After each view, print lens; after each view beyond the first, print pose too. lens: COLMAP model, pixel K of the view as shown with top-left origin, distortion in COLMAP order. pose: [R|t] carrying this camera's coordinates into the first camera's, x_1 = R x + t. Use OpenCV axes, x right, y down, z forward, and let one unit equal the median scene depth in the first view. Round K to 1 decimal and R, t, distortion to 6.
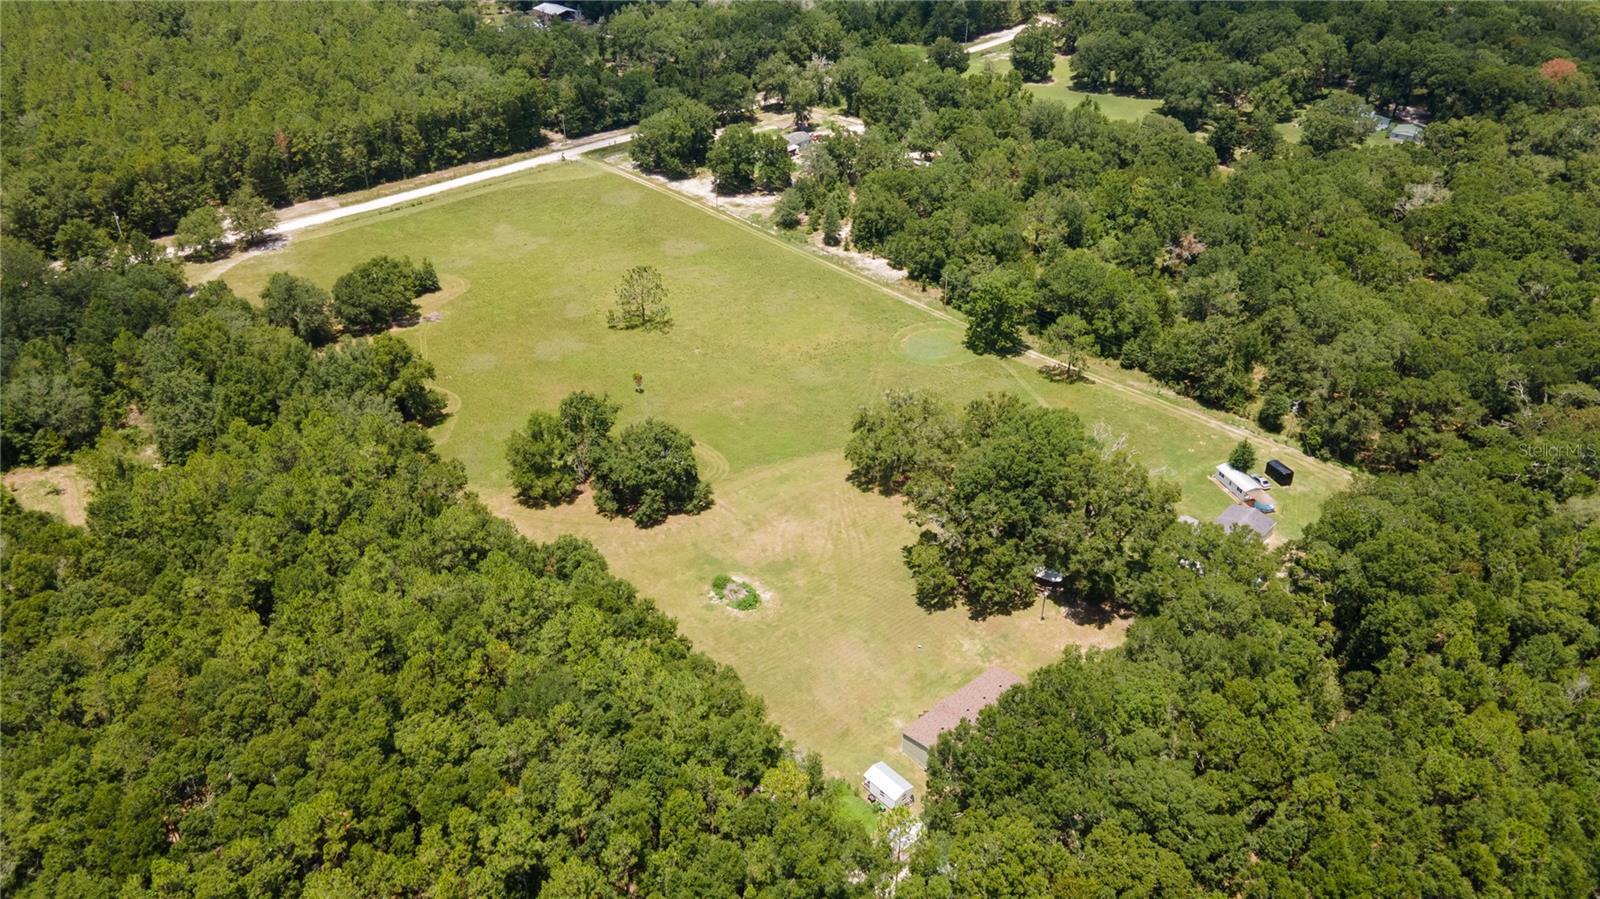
lens RADIAL K [[1142.8, 0, 801.1], [0, 1142.8, 449.1], [0, 0, 1]] dist [0.033856, 0.001368]
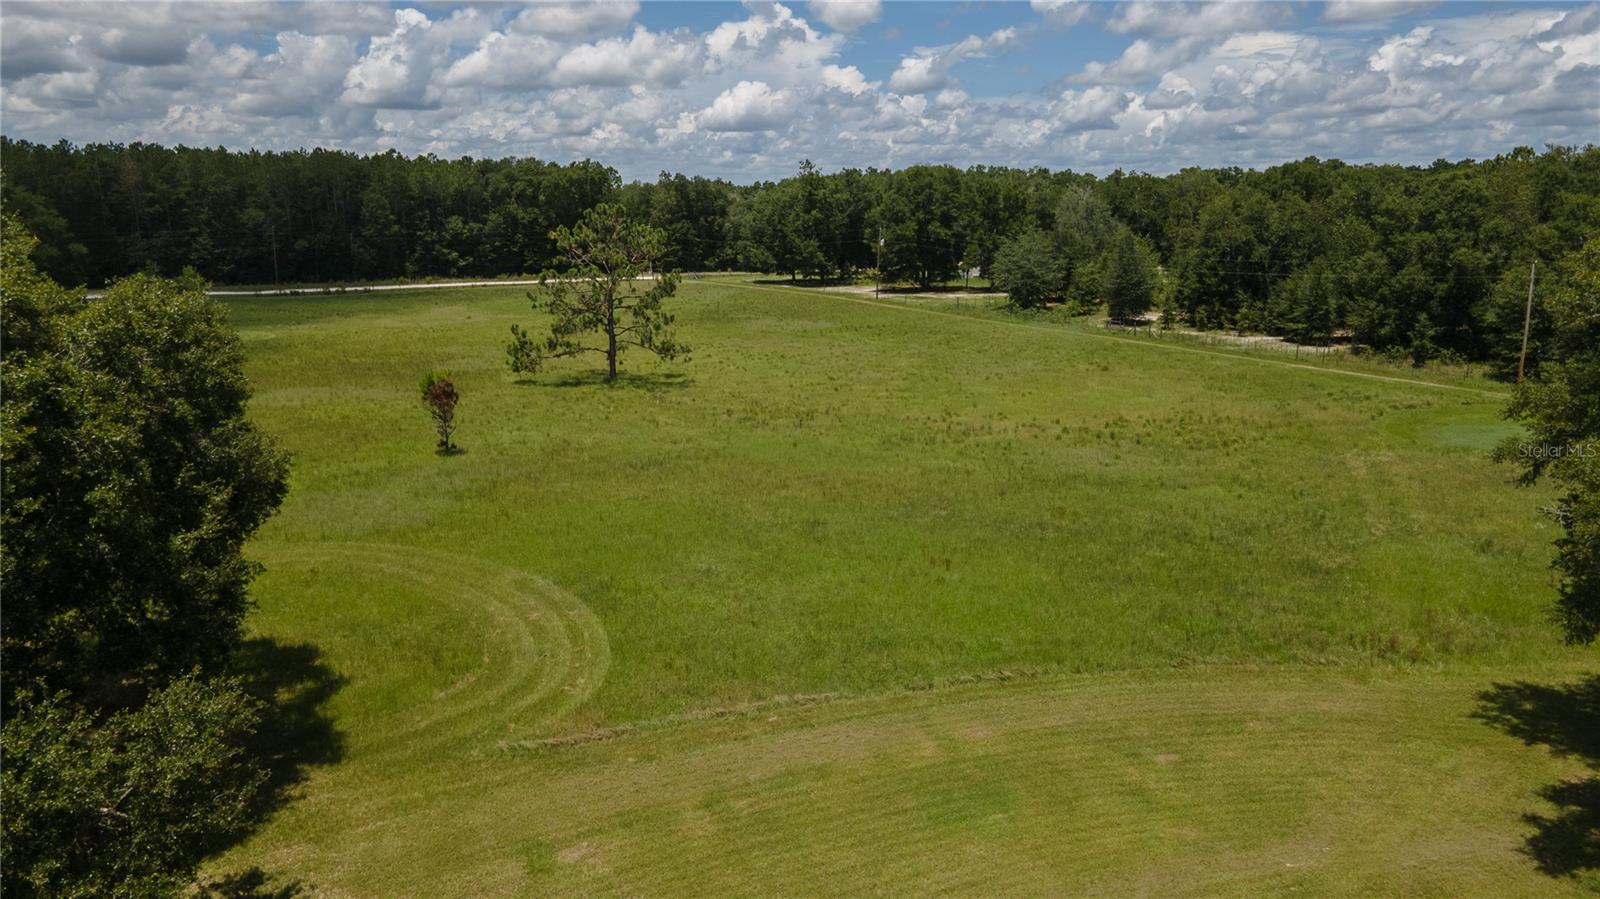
lens RADIAL K [[1142.8, 0, 796.7], [0, 1142.8, 447.8], [0, 0, 1]] dist [0.033856, 0.001368]
pose [[0.981440, 0.029932, -0.189418, -0.011155], [-0.092861, 0.938394, -0.332857, 0.017761], [0.167785, 0.344269, 0.923757, 0.516960]]
